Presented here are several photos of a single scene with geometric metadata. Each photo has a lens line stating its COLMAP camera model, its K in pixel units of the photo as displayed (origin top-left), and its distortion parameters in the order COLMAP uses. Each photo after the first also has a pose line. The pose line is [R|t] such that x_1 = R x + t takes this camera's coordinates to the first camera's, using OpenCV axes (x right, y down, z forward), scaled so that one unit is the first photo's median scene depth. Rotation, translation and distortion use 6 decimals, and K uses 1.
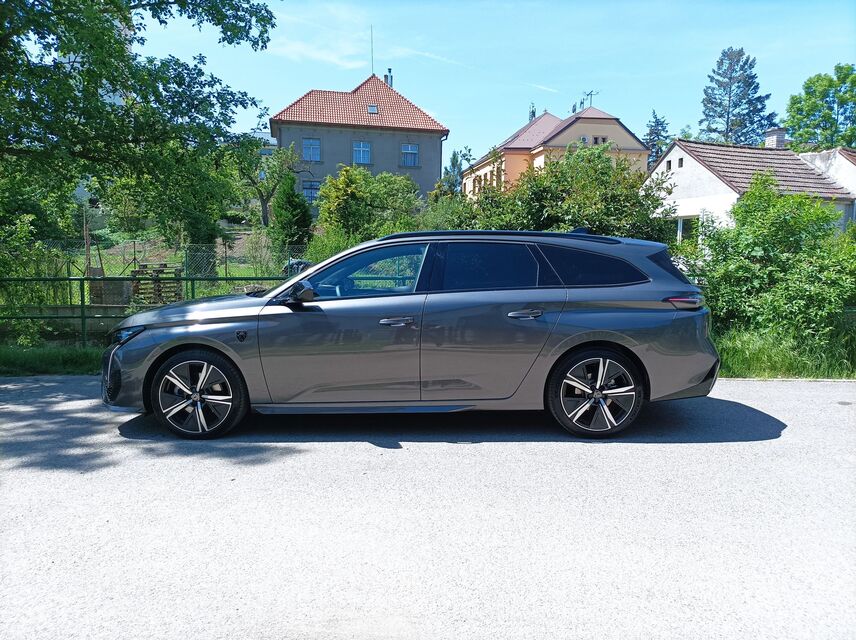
lens RADIAL K [[683.3, 0, 428.0], [0, 683.3, 320.0], [0, 0, 1]] dist [0.000126, 0.000979]
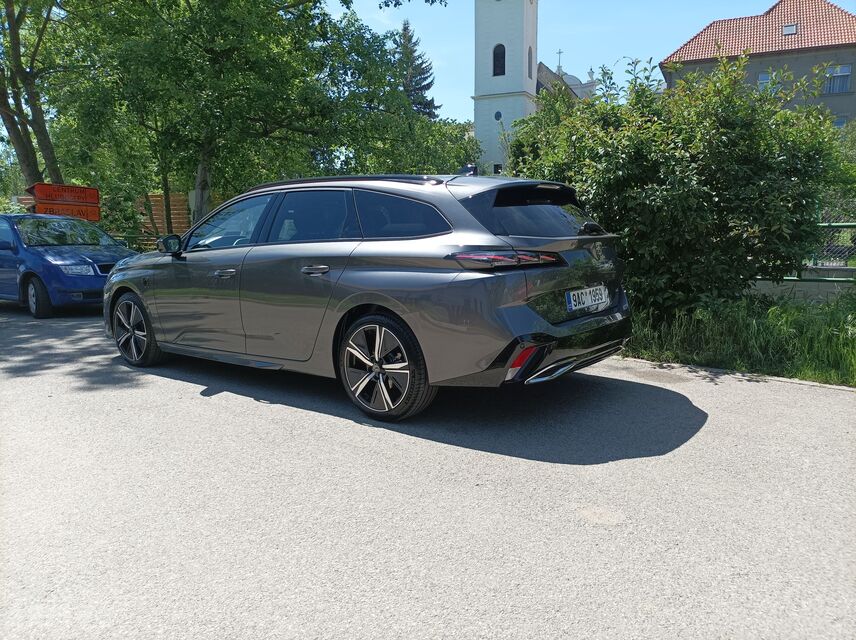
lens RADIAL K [[683.3, 0, 428.0], [0, 683.3, 320.0], [0, 0, 1]] dist [0.000126, 0.000979]
pose [[0.780437, 0.074508, -0.620779, 0.814682], [-0.034944, 0.996520, 0.075674, -0.015646], [0.624257, -0.037366, 0.780325, 0.388474]]
